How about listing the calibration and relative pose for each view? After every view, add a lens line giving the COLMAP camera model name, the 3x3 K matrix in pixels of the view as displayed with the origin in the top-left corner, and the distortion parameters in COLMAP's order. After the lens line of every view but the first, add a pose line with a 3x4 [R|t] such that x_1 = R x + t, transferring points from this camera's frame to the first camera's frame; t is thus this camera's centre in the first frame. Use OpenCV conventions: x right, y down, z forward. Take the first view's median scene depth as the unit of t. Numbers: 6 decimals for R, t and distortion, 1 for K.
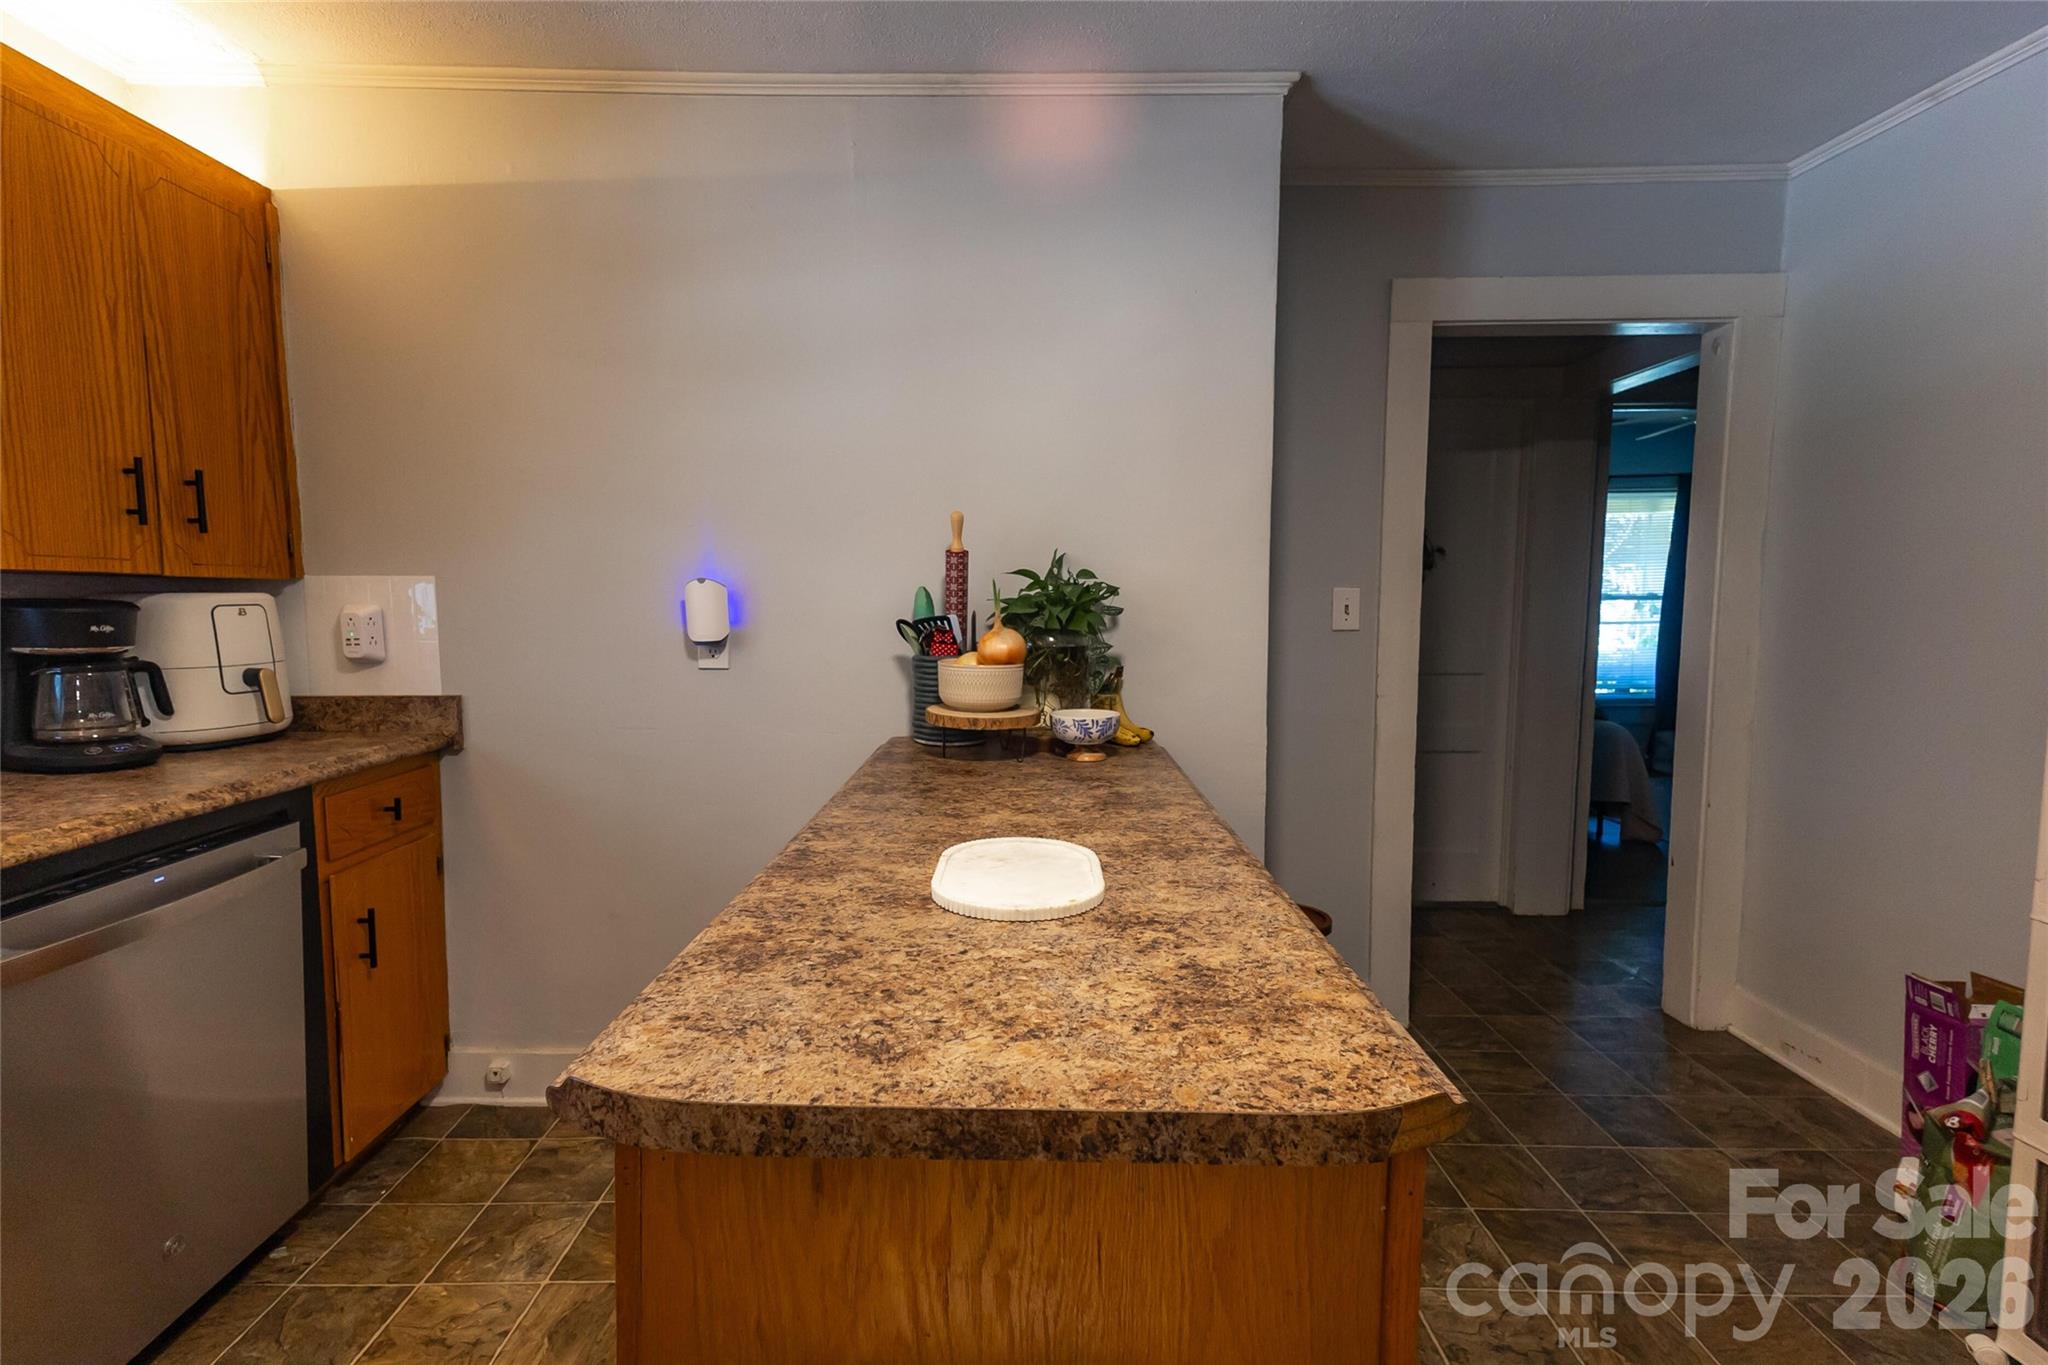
lens RADIAL K [[951.5, 0, 1008.7], [0, 951.5, 679.0], [0, 0, 1]] dist [0.032238, 0.000070]
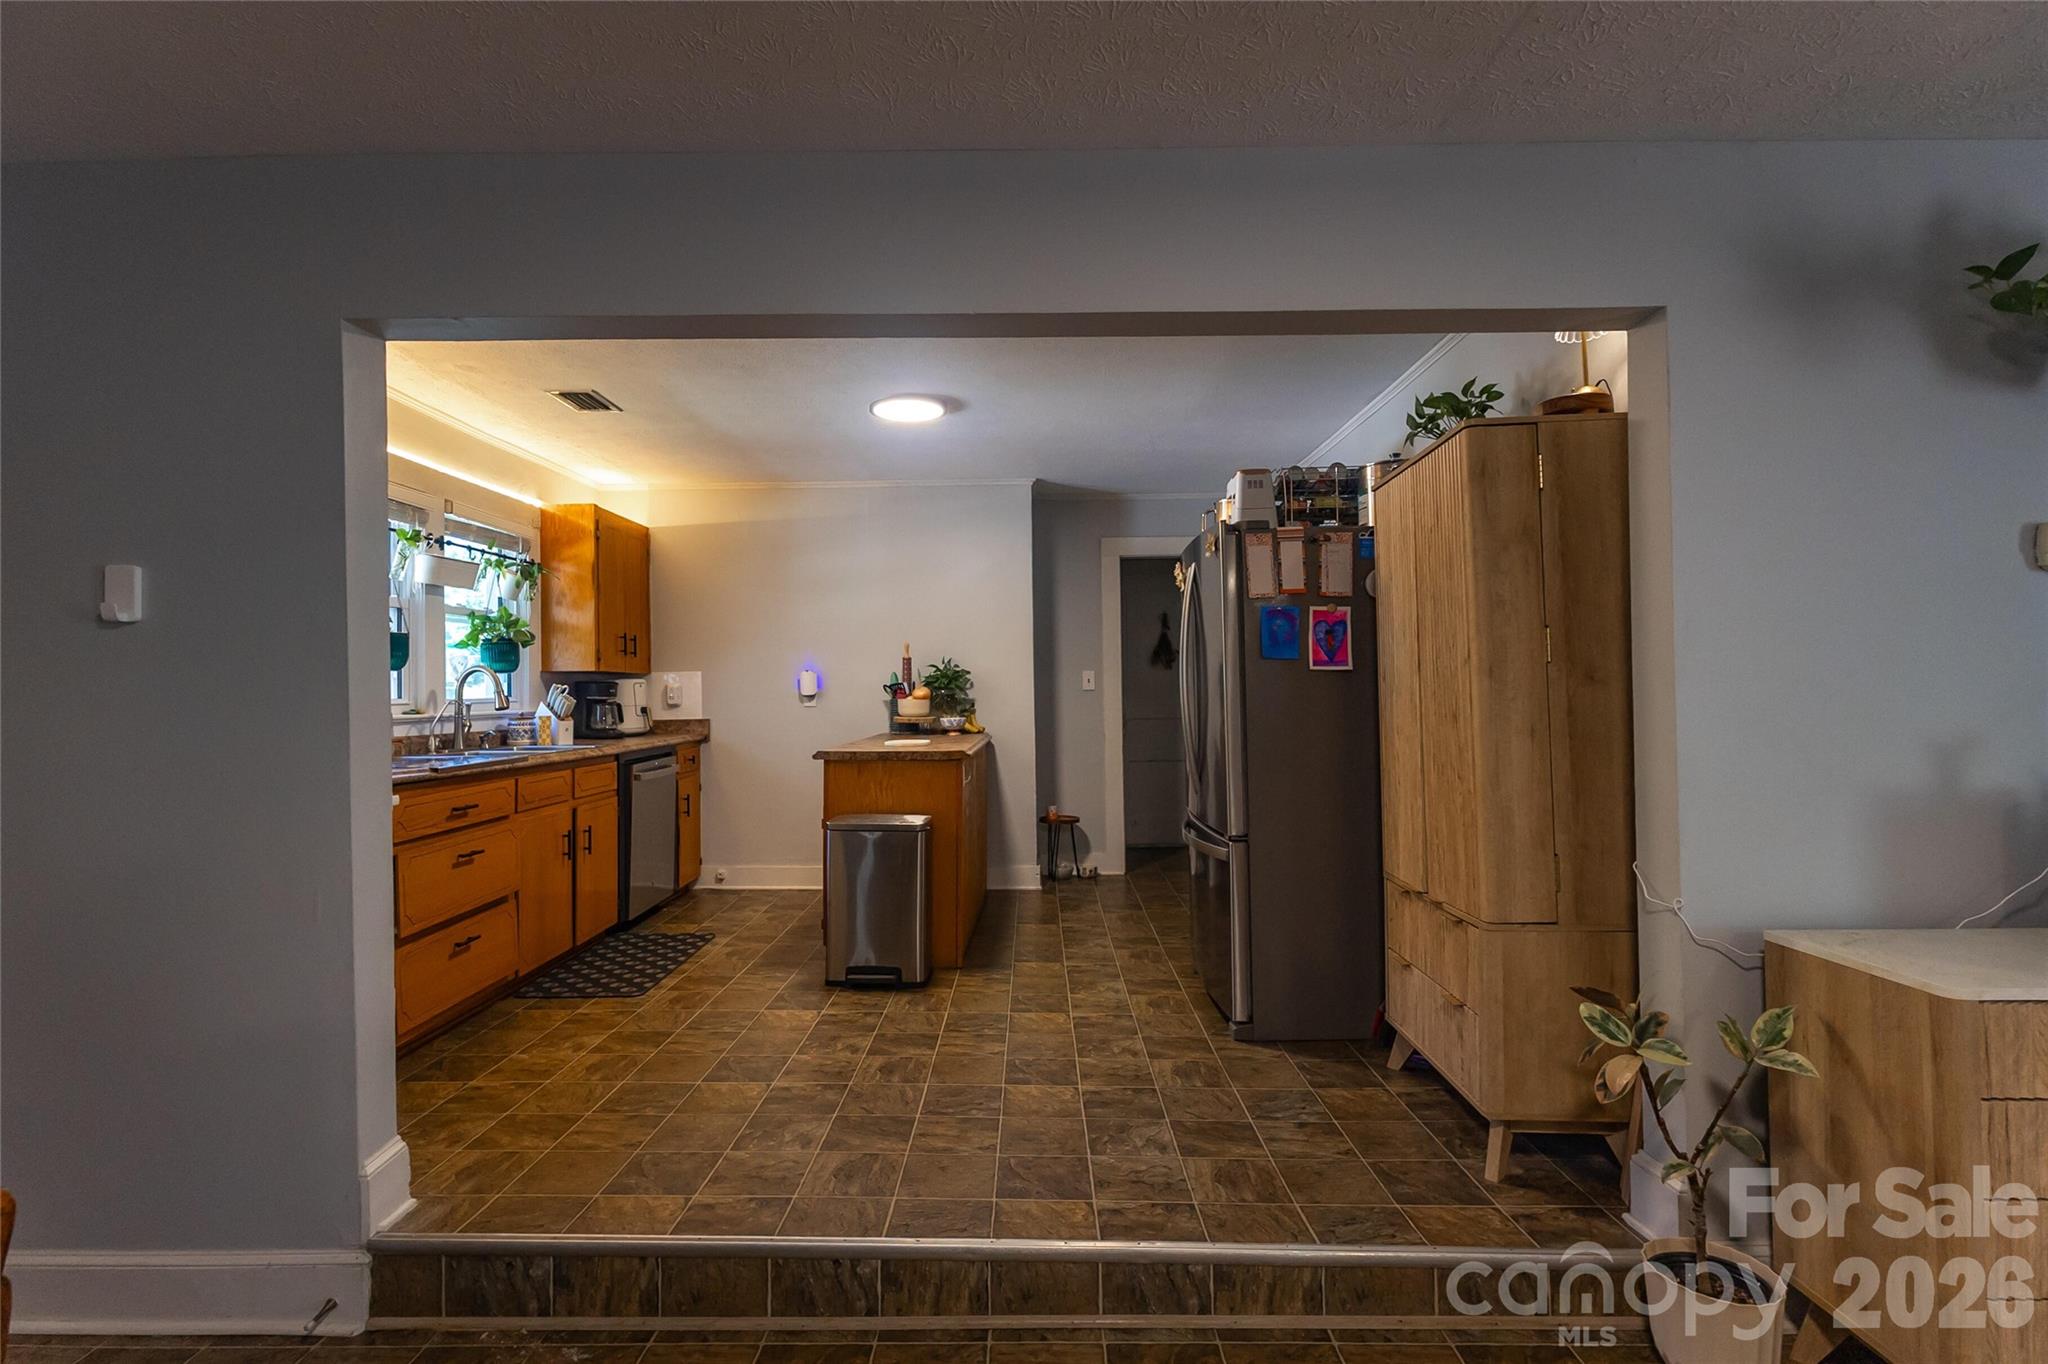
lens RADIAL K [[979.6, 0, 1012.1], [0, 979.6, 680.3], [0, 0, 1]] dist [0.006572, -0.000892]
pose [[0.999737, -0.014757, -0.017562, 0.275771], [0.012962, 0.995074, -0.098283, 0.189005], [0.018926, 0.098030, 0.995003, -1.619617]]
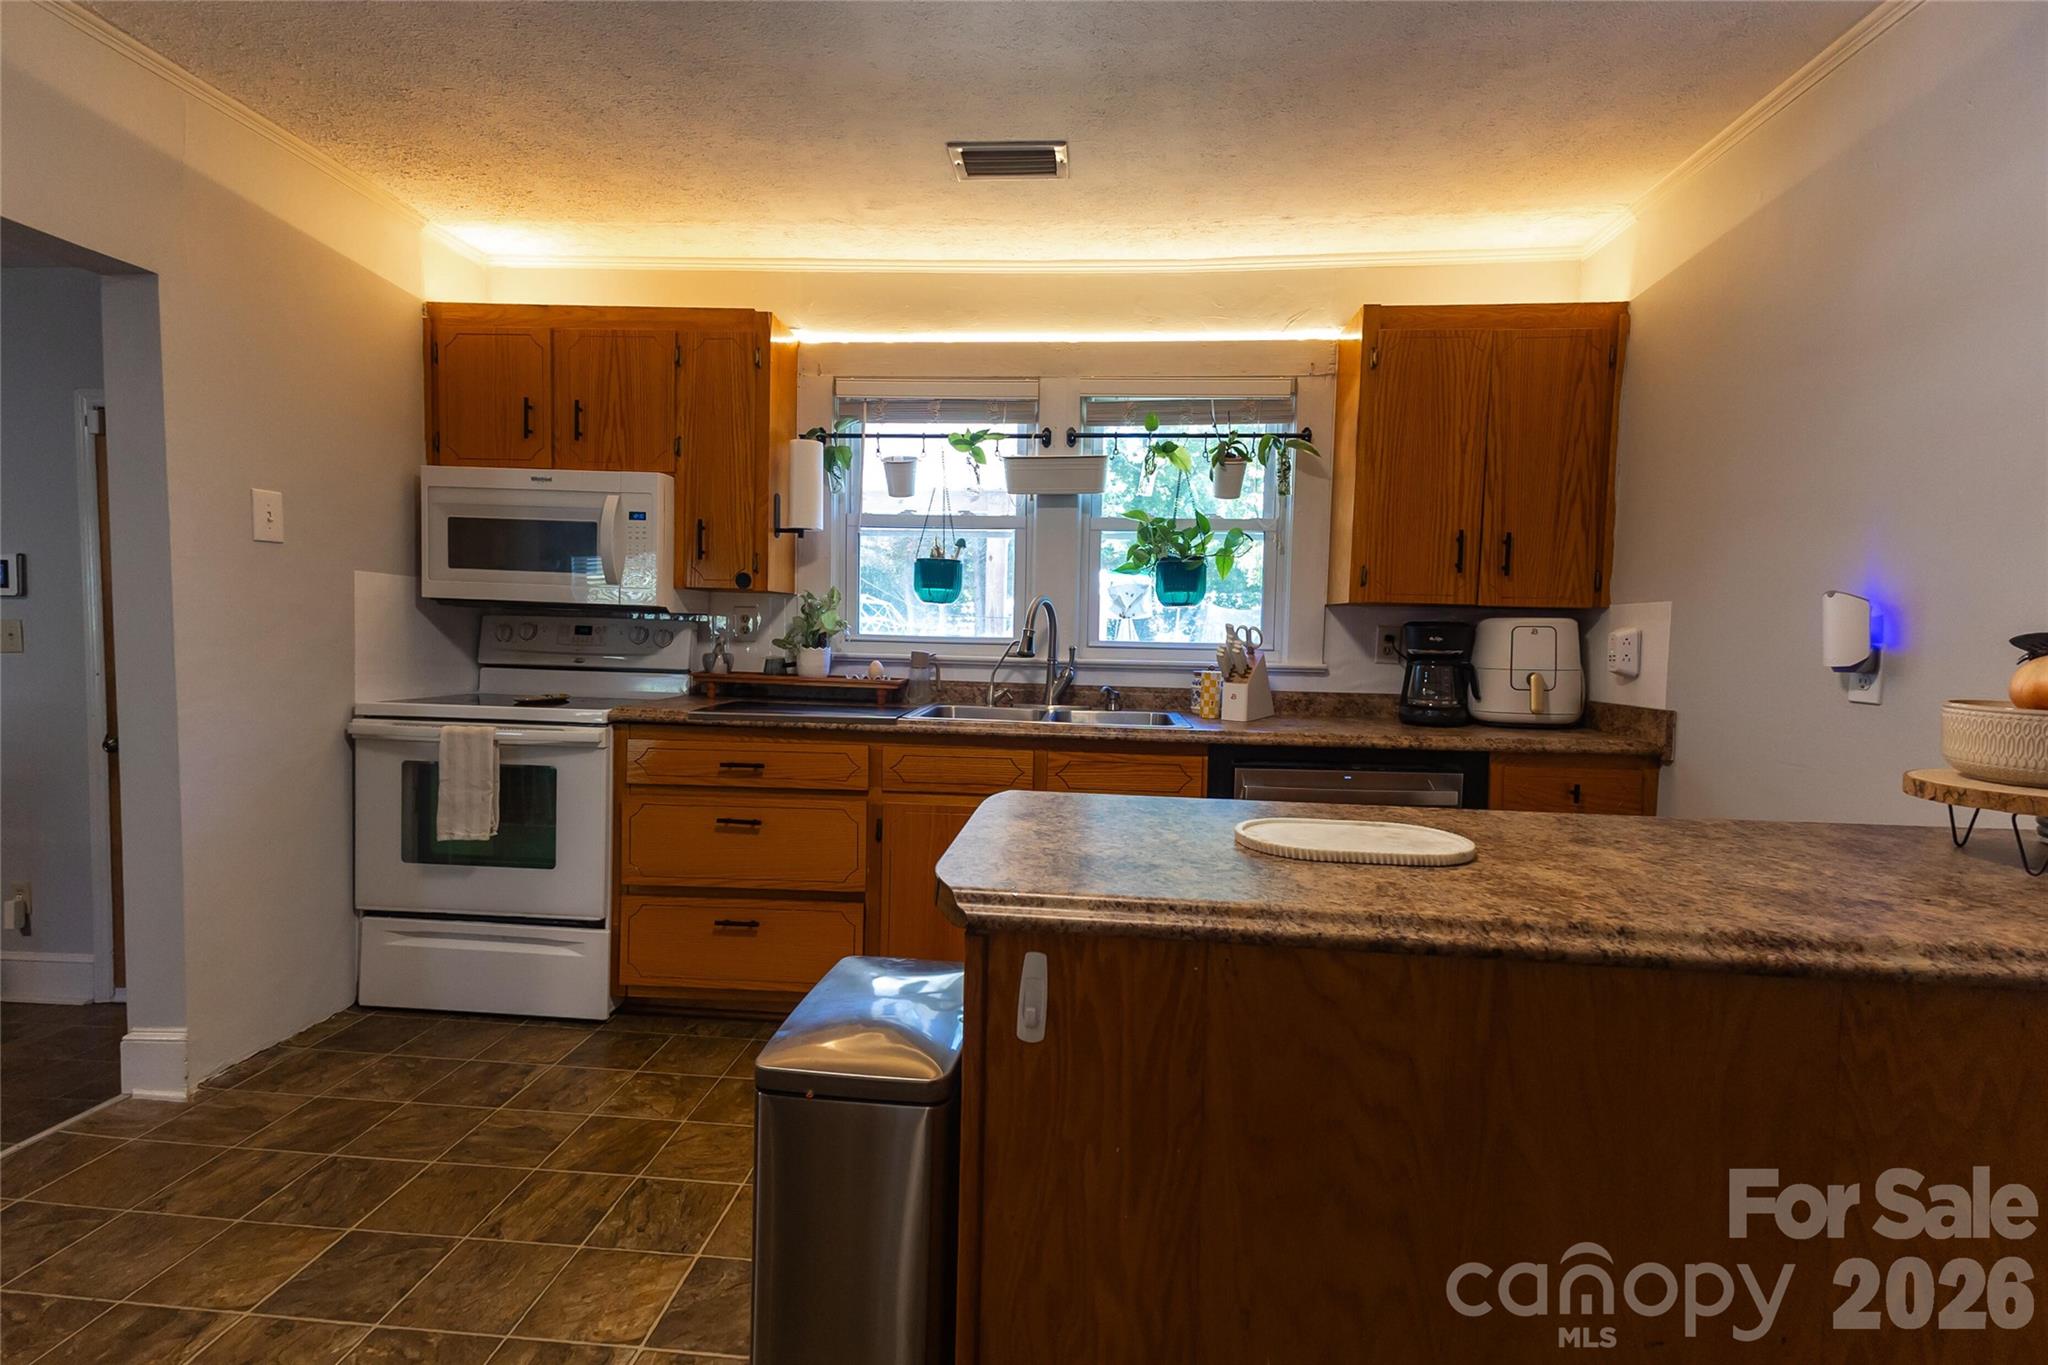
lens RADIAL K [[958.5, 0, 1015.2], [0, 958.5, 683.0], [0, 0, 1]] dist [0.031070, 0.000117]
pose [[-0.077504, 0.053034, -0.995580, 0.607052], [-0.111498, 0.991859, 0.061516, 0.000654], [0.990738, 0.115773, -0.070960, 0.364959]]
